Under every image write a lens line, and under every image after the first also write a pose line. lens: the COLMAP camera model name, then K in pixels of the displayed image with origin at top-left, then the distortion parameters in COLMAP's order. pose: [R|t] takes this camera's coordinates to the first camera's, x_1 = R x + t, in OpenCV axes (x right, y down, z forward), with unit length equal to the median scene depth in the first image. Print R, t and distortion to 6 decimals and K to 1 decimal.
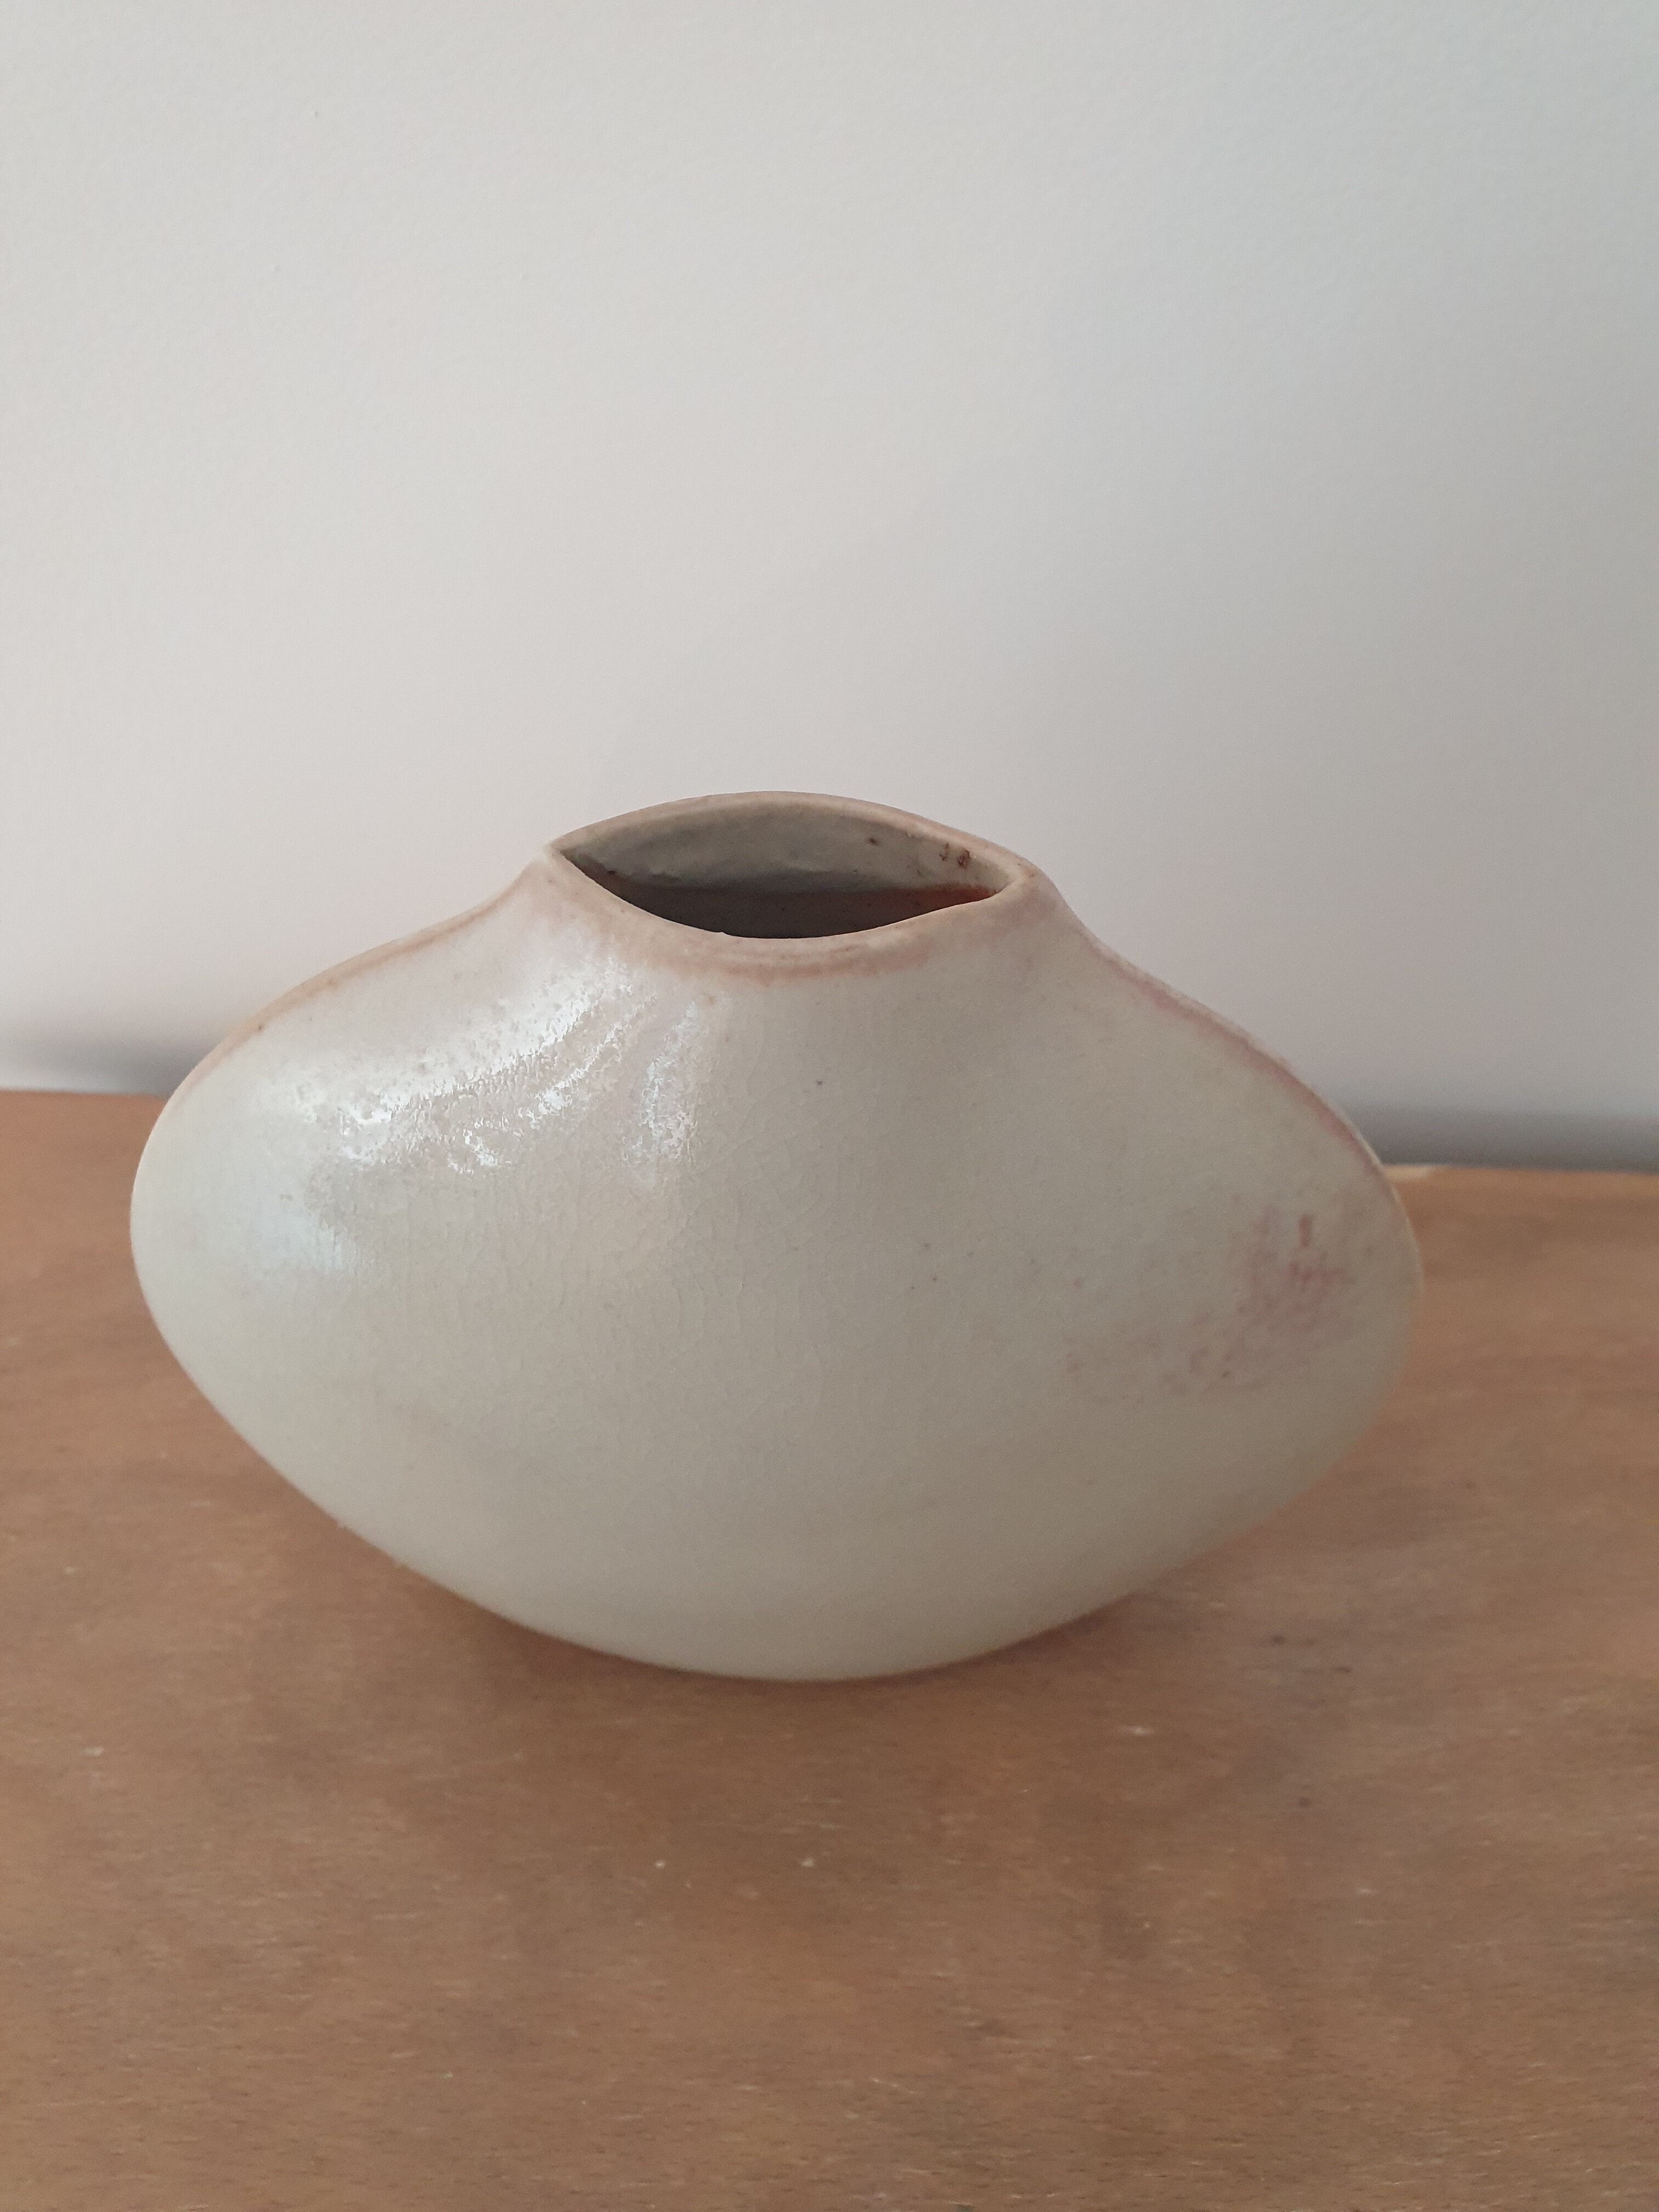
lens RADIAL K [[1798.6, 0, 855.1], [0, 1798.6, 1133.3], [0, 0, 1]] dist [-0.038759, 0.070340]
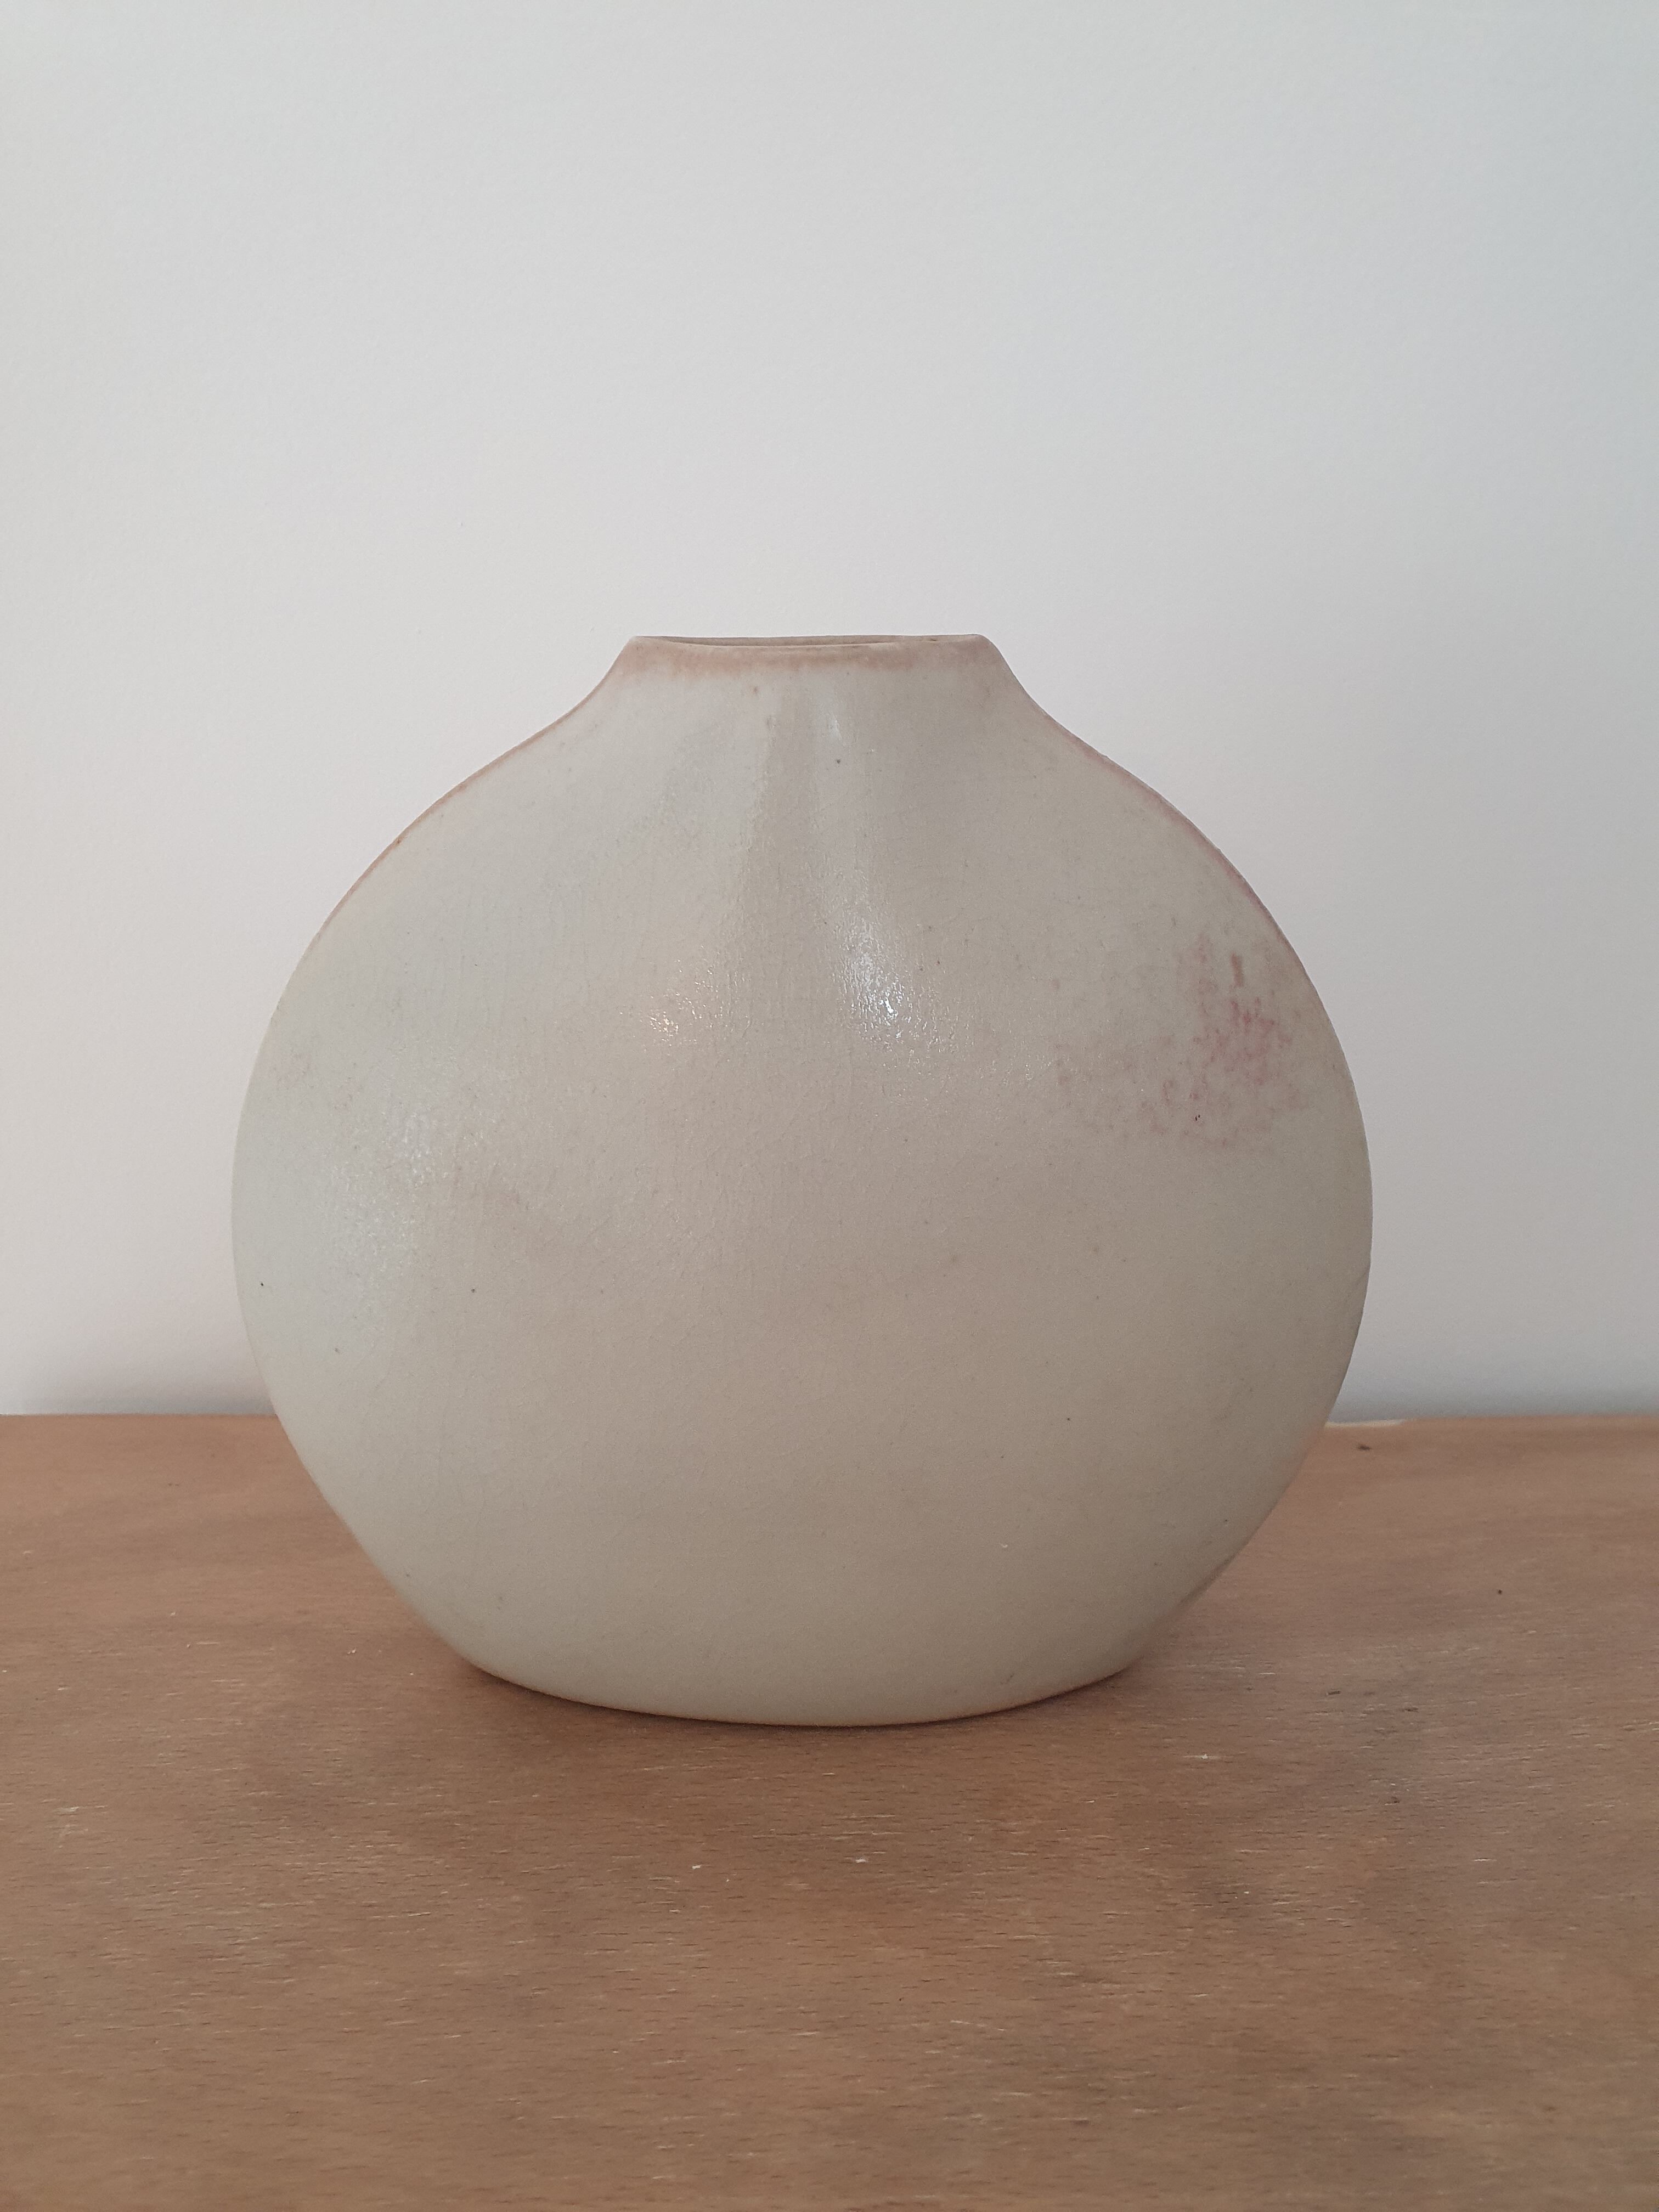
lens RADIAL K [[1798.6, 0, 848.5], [0, 1798.6, 1094.4], [0, 0, 1]] dist [-0.038759, 0.070340]
pose [[0.998109, -0.045982, 0.040784, -0.052417], [0.061228, 0.801854, -0.594375, 0.648344], [-0.005372, 0.595748, 0.803153, 0.052972]]
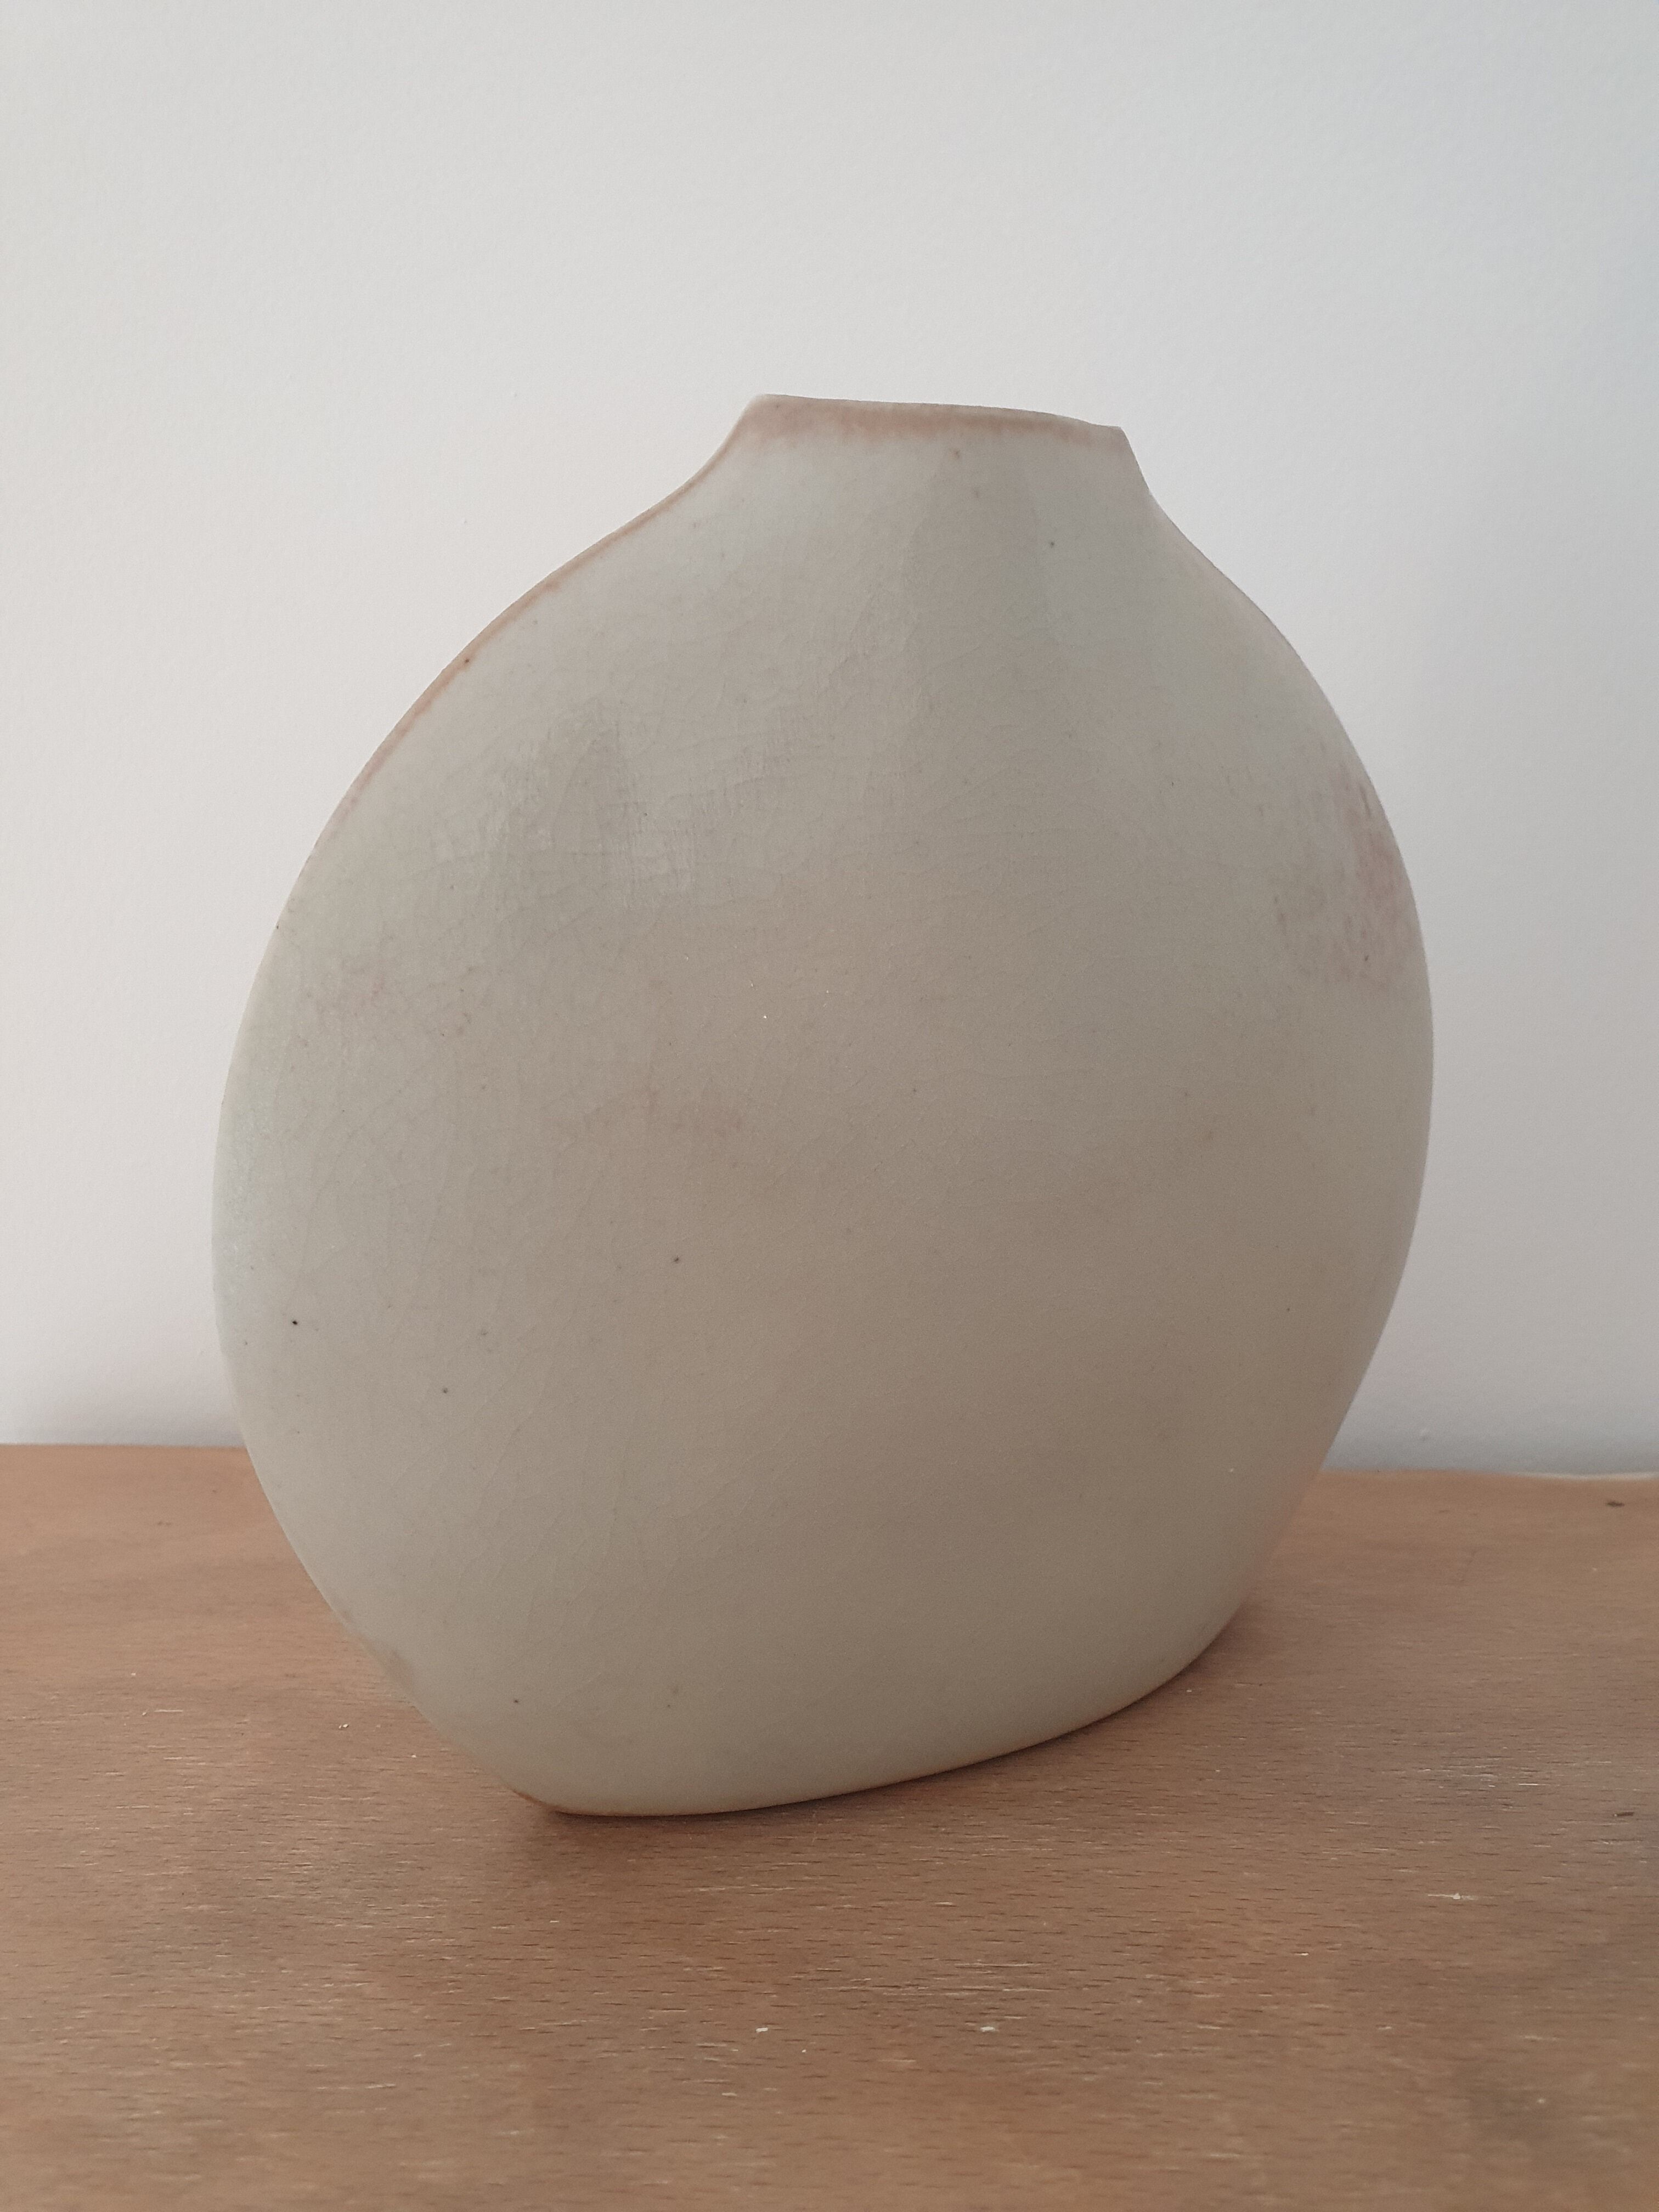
lens RADIAL K [[1798.6, 0, 831.0], [0, 1798.6, 1128.7], [0, 0, 1]] dist [-0.038759, 0.070340]
pose [[0.998375, -0.045151, -0.034754, -0.046764], [0.013571, 0.780834, -0.624591, 0.571389], [0.055338, 0.623105, 0.780178, 0.293186]]
